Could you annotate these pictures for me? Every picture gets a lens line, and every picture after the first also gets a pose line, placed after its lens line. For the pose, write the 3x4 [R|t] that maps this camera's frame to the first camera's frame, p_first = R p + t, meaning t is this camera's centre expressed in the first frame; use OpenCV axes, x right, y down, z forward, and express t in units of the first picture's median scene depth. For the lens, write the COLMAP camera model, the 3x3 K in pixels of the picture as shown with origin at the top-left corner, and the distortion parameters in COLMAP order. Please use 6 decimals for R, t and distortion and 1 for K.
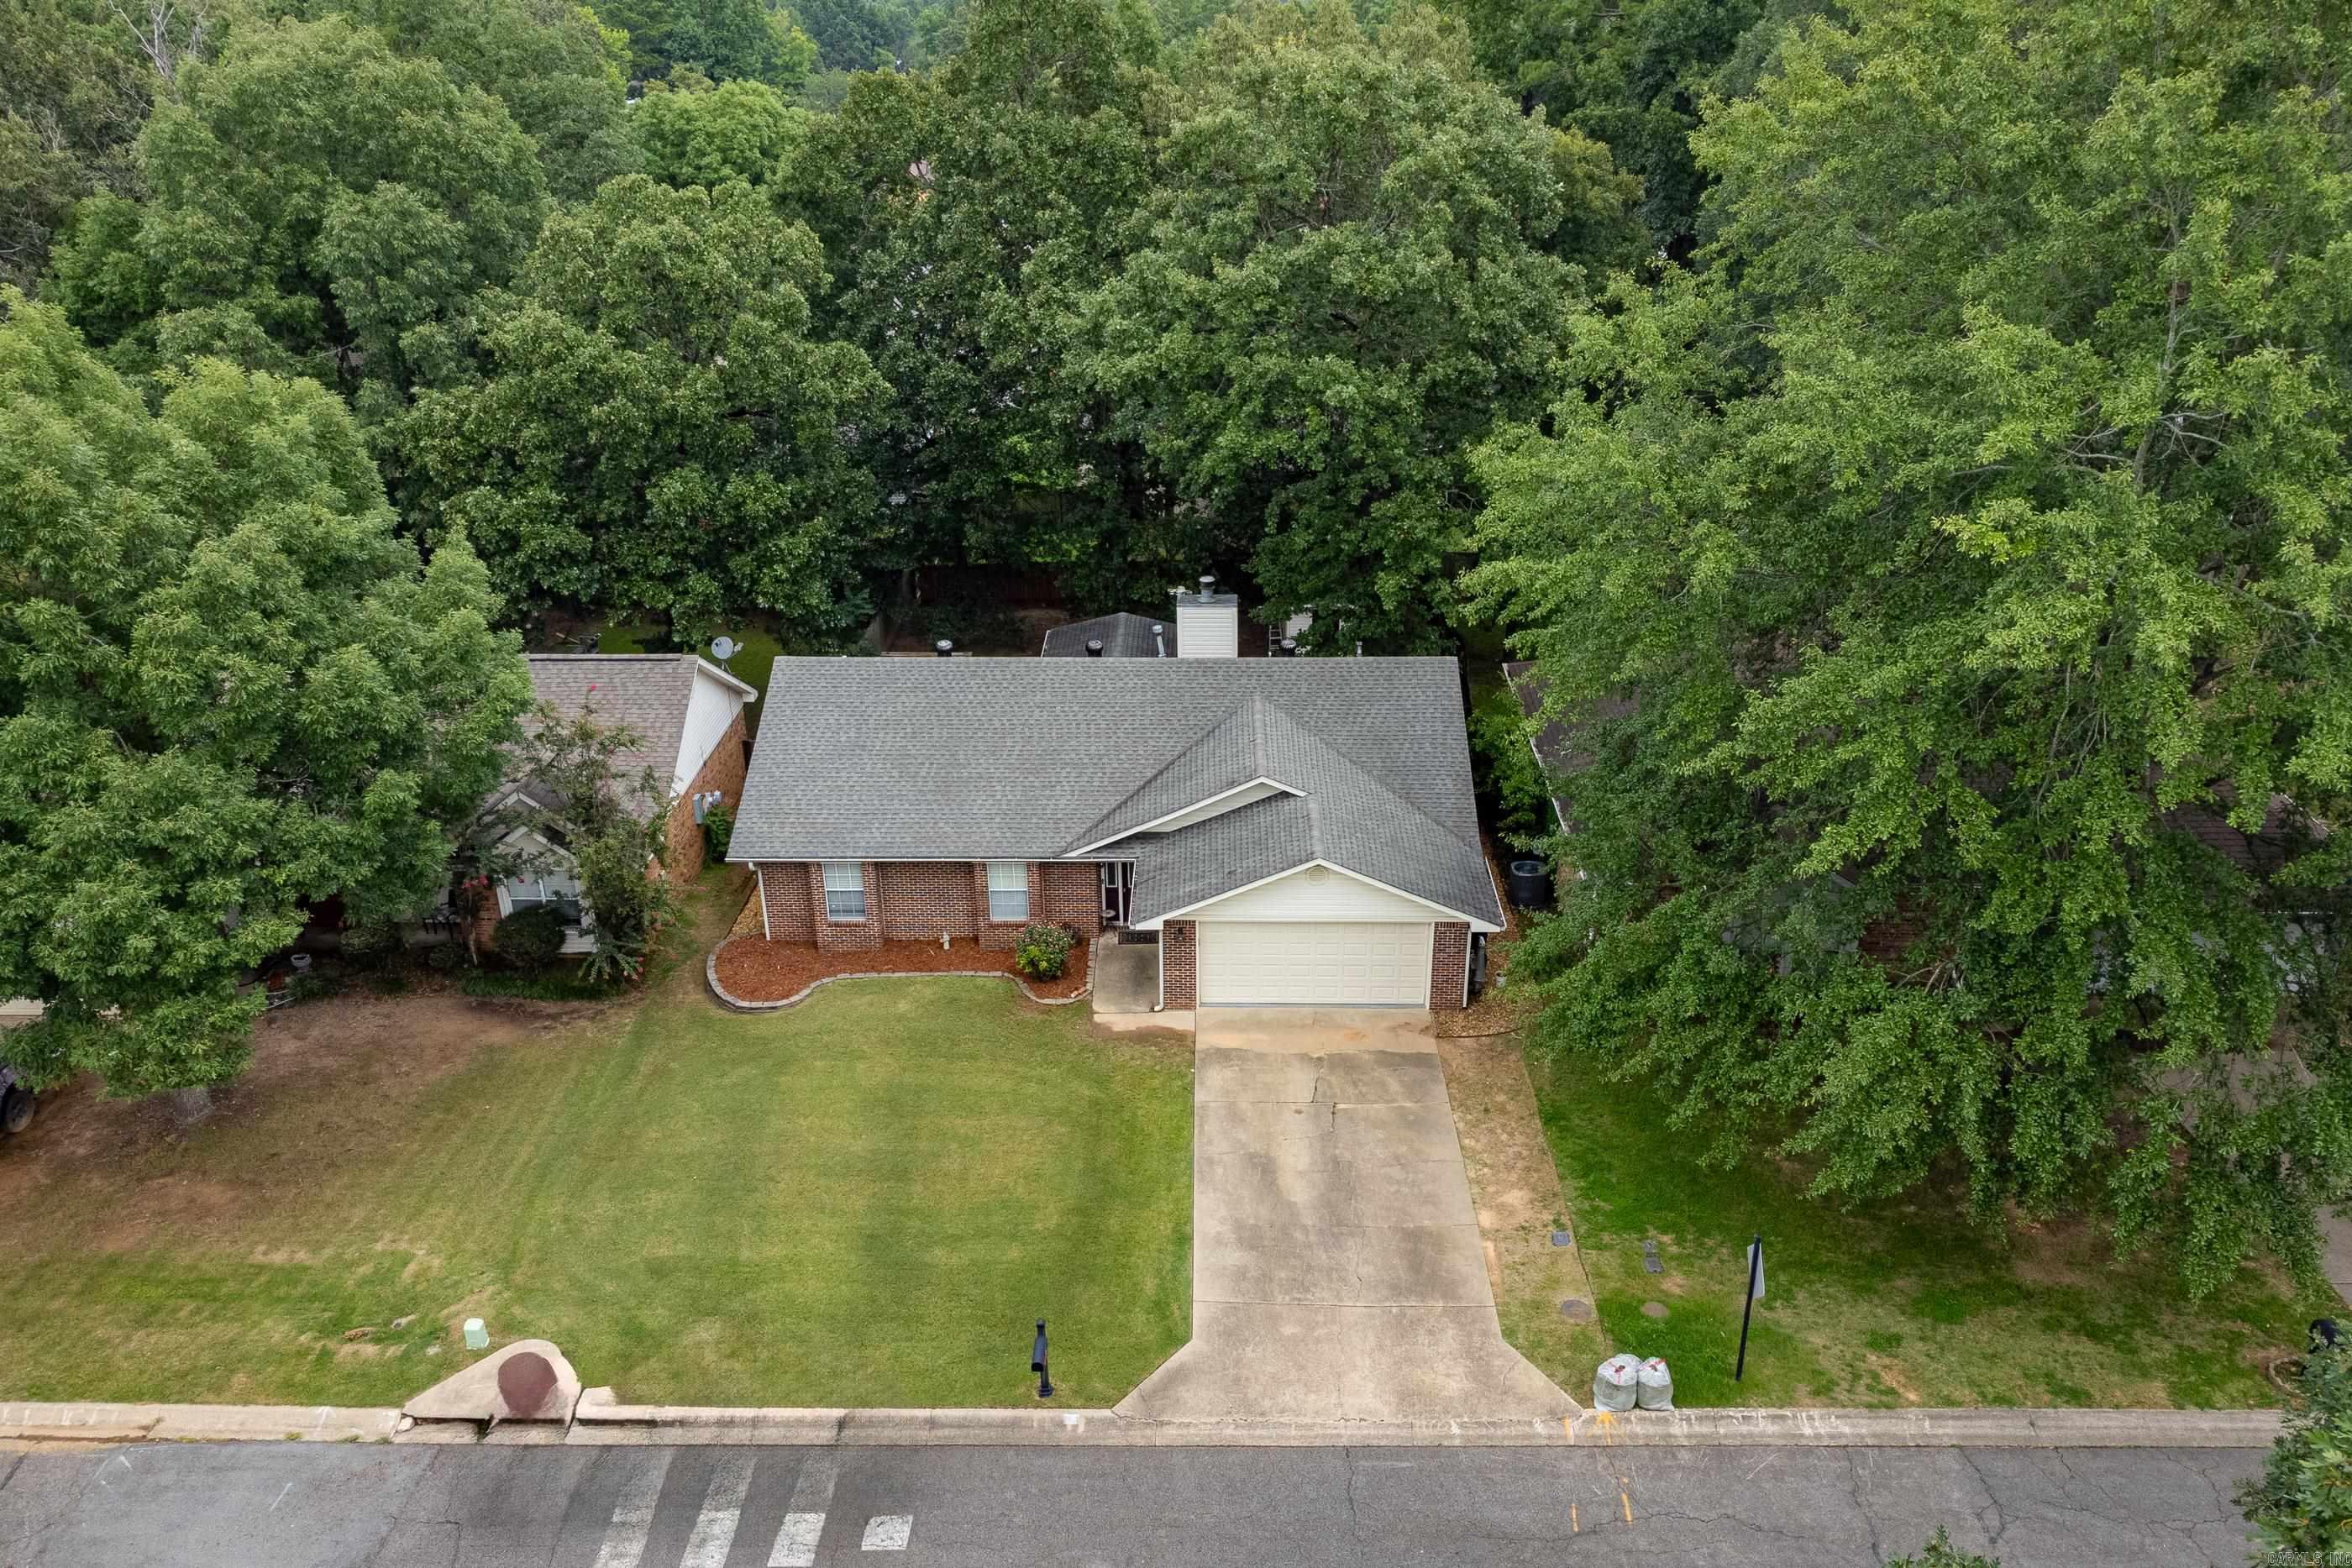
lens RADIAL K [[1955.7, 0, 1176.6], [0, 1955.7, 611.5], [0, 0, 1]] dist [-0.008262, -0.011843]
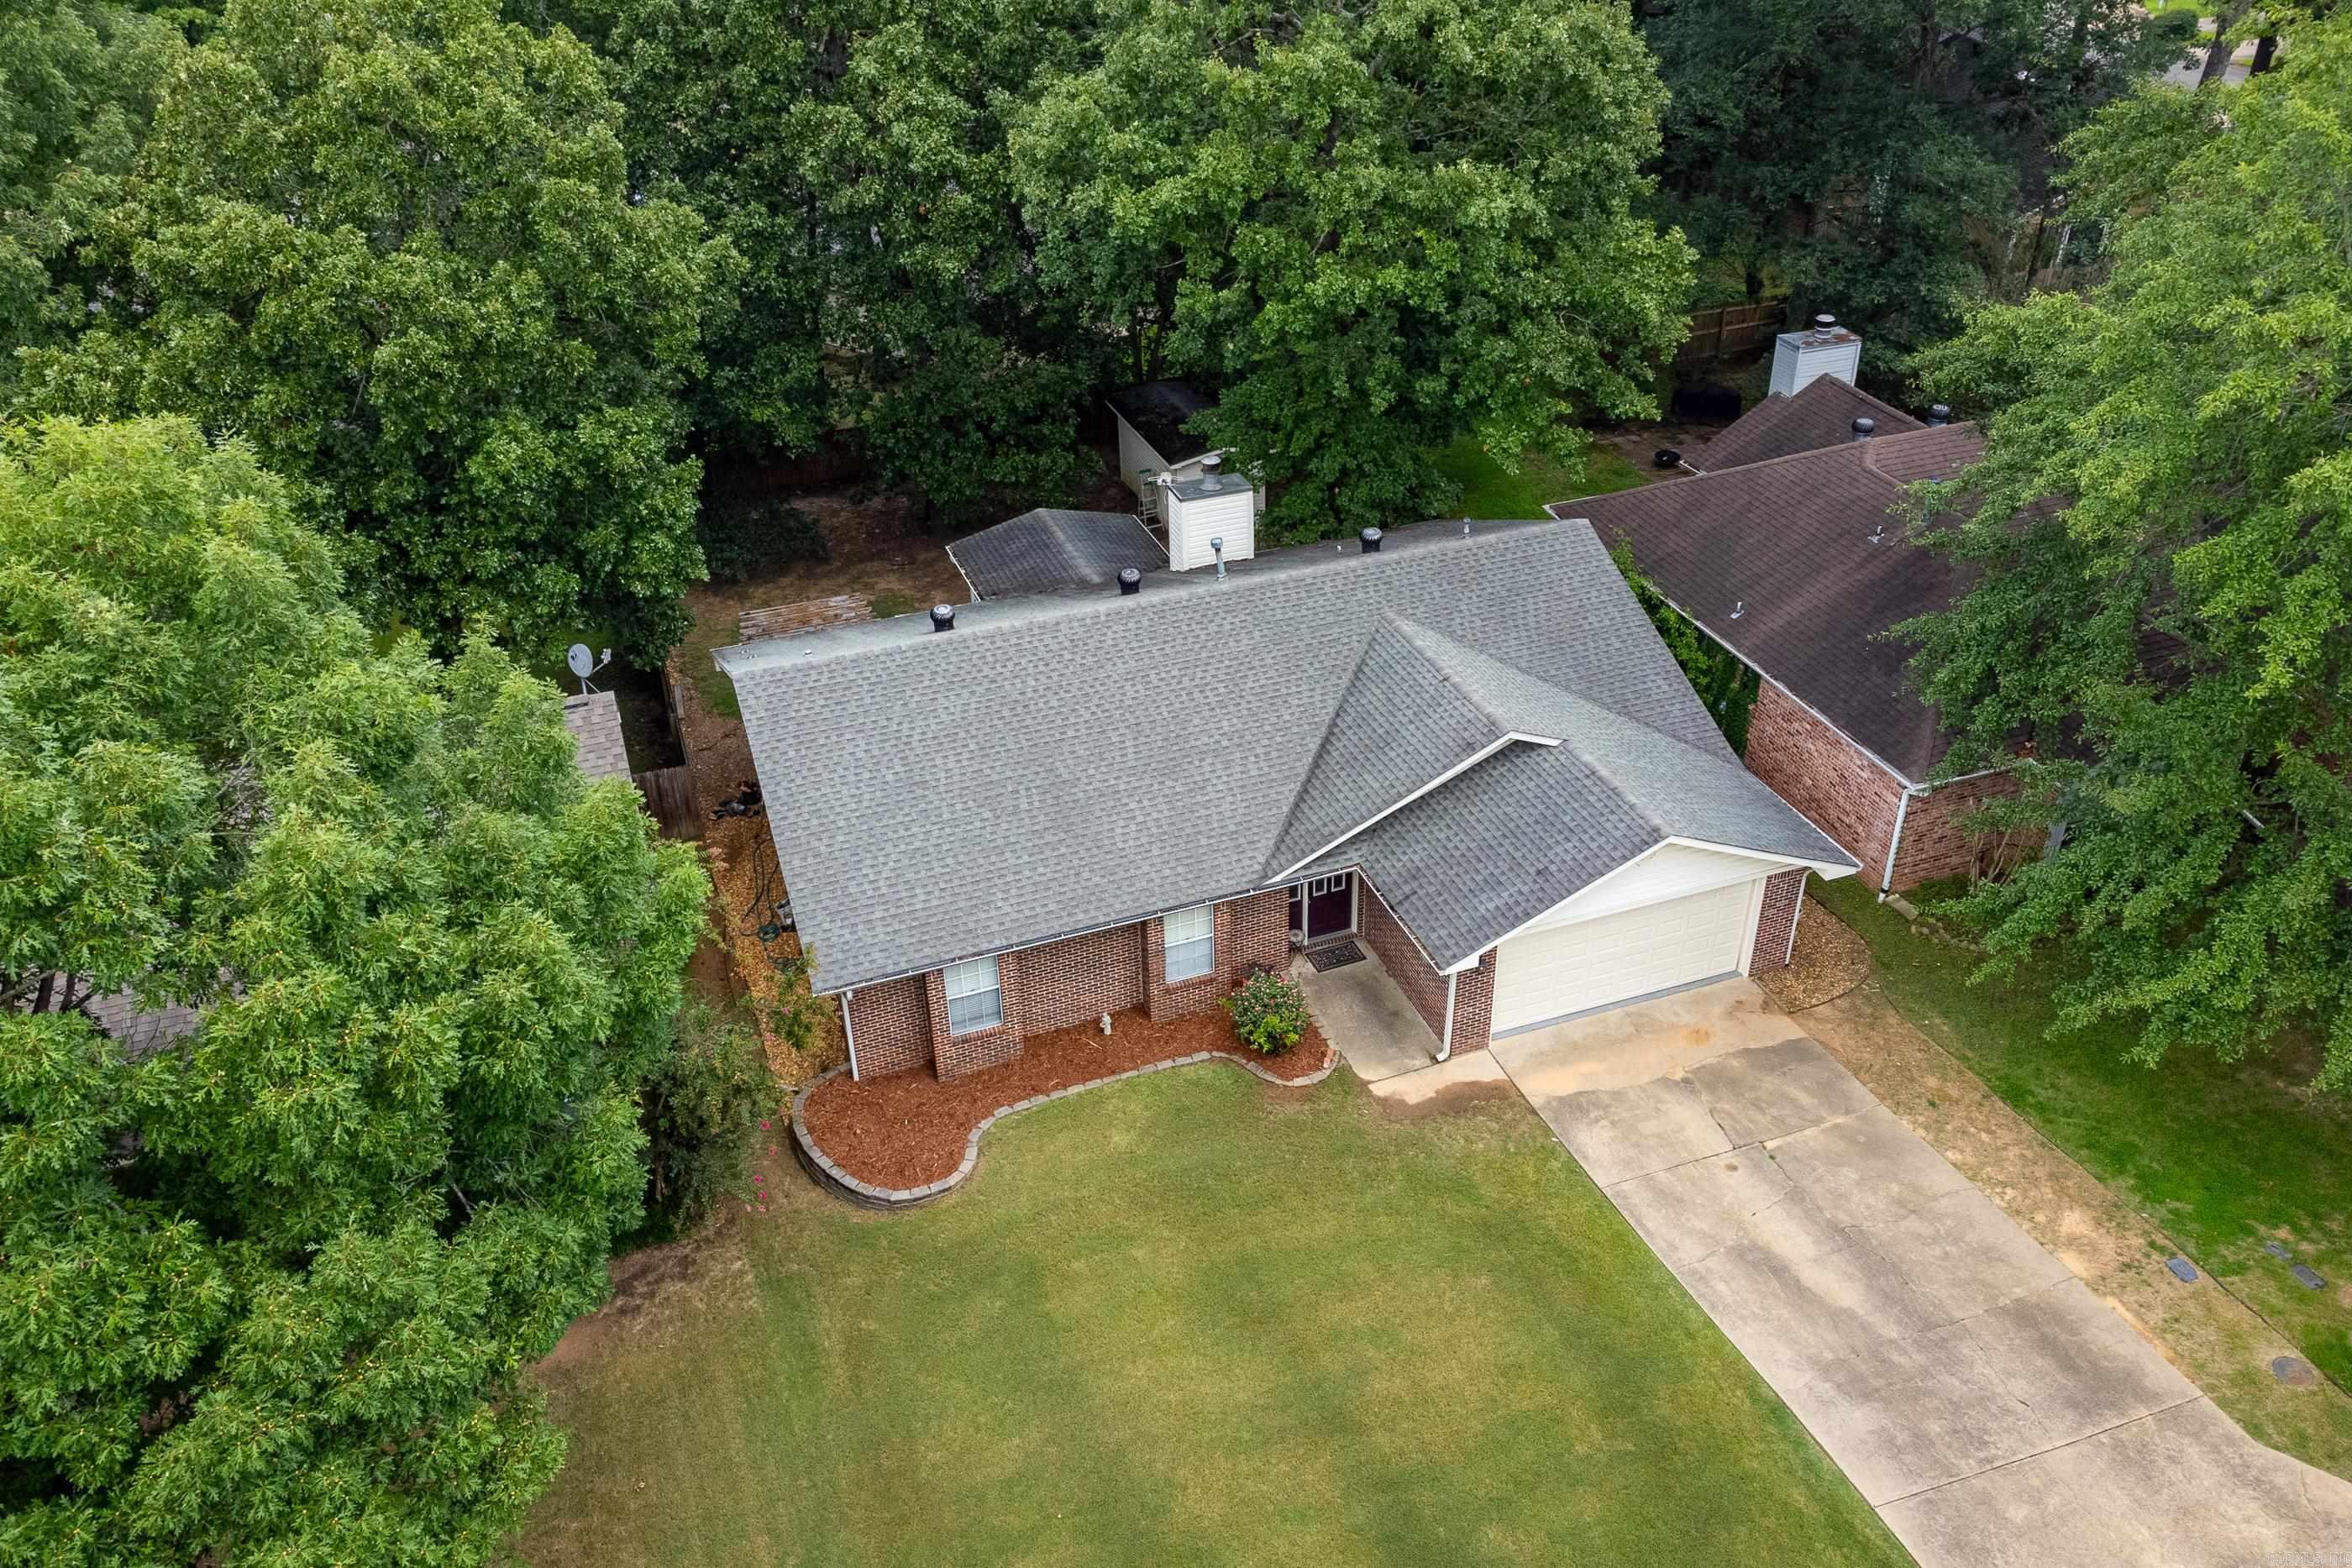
lens RADIAL K [[1955.7, 0, 1176.6], [0, 1955.7, 611.5], [0, 0, 1]] dist [-0.008262, -0.011843]
pose [[0.929118, -0.175487, 0.325490, -0.309425], [0.131126, 0.979374, 0.153727, -0.093689], [-0.345753, -0.100151, 0.932965, 0.326755]]
